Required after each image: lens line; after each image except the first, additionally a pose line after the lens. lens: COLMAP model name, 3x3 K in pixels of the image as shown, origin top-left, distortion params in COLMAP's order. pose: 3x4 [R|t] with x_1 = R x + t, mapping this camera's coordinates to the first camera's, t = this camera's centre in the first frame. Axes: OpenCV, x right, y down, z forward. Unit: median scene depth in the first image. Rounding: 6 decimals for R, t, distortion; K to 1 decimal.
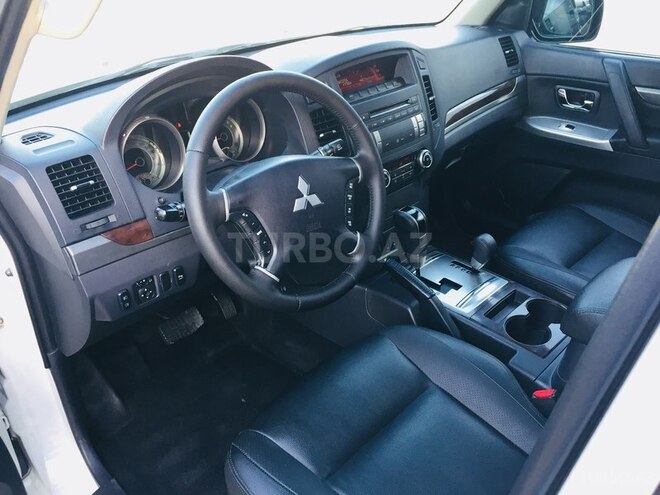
lens RADIAL K [[565.9, 0, 330.0], [0, 565.9, 247.5], [0, 0, 1]] dist [0.039452, -0.009078]
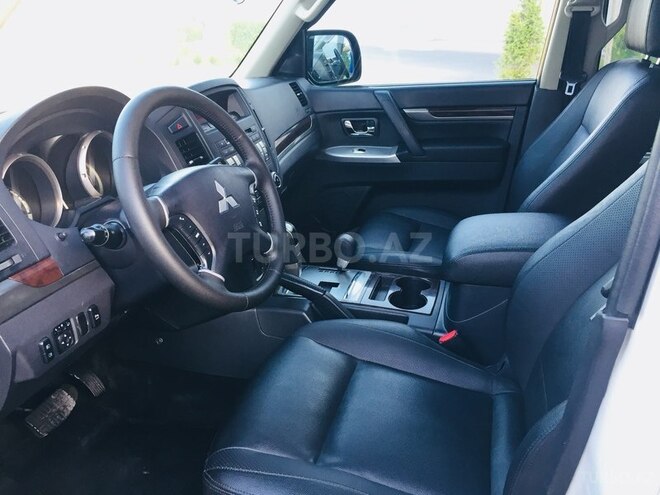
lens RADIAL K [[565.9, 0, 330.0], [0, 565.9, 247.5], [0, 0, 1]] dist [0.039452, -0.009078]
pose [[0.883805, -0.198799, 0.423519, -0.278977], [0.261188, 0.960690, -0.094104, 0.120605], [-0.388163, 0.193788, 0.900986, 0.012536]]
